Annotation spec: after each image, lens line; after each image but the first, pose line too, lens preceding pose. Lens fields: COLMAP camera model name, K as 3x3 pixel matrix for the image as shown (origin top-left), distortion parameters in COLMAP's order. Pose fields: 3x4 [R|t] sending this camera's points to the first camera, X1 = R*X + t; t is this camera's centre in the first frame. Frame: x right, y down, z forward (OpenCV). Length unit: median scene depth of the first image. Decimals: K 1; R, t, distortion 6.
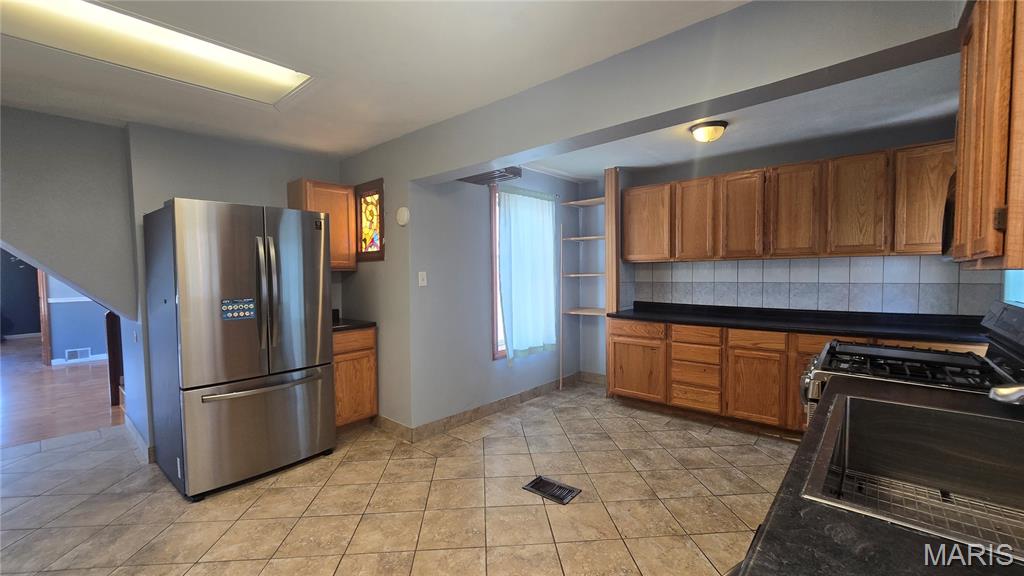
lens RADIAL K [[419.4, 0, 509.0], [0, 419.4, 291.9], [0, 0, 1]] dist [-0.000386, -0.000005]
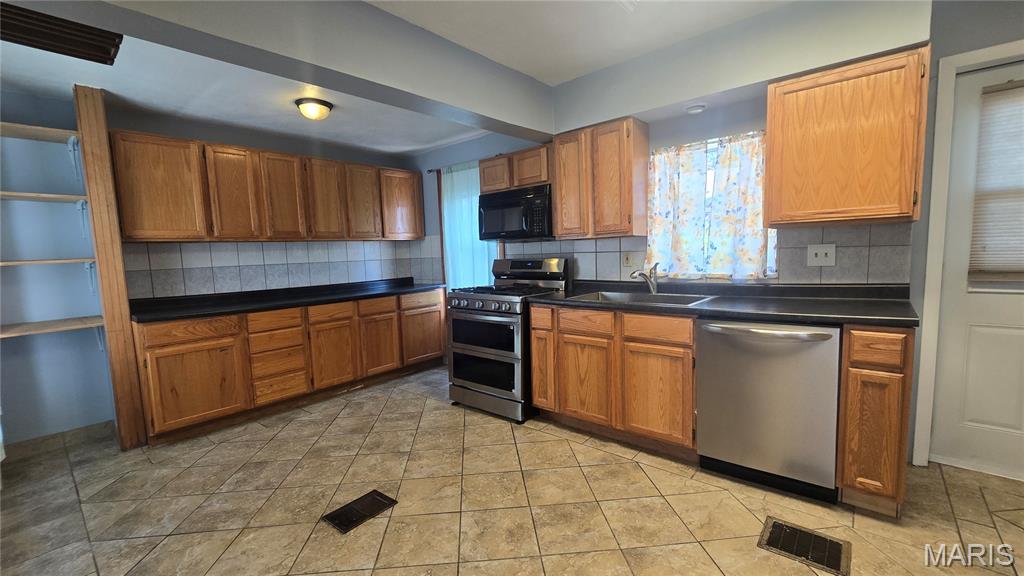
lens RADIAL K [[419.4, 0, 509.7], [0, 419.4, 289.4], [0, 0, 1]] dist [-0.000386, -0.000005]
pose [[-0.008951, -0.078916, 0.996841, -0.469560], [0.081556, 0.993502, 0.079384, 0.003731], [-0.996629, 0.082009, -0.002457, 0.471168]]
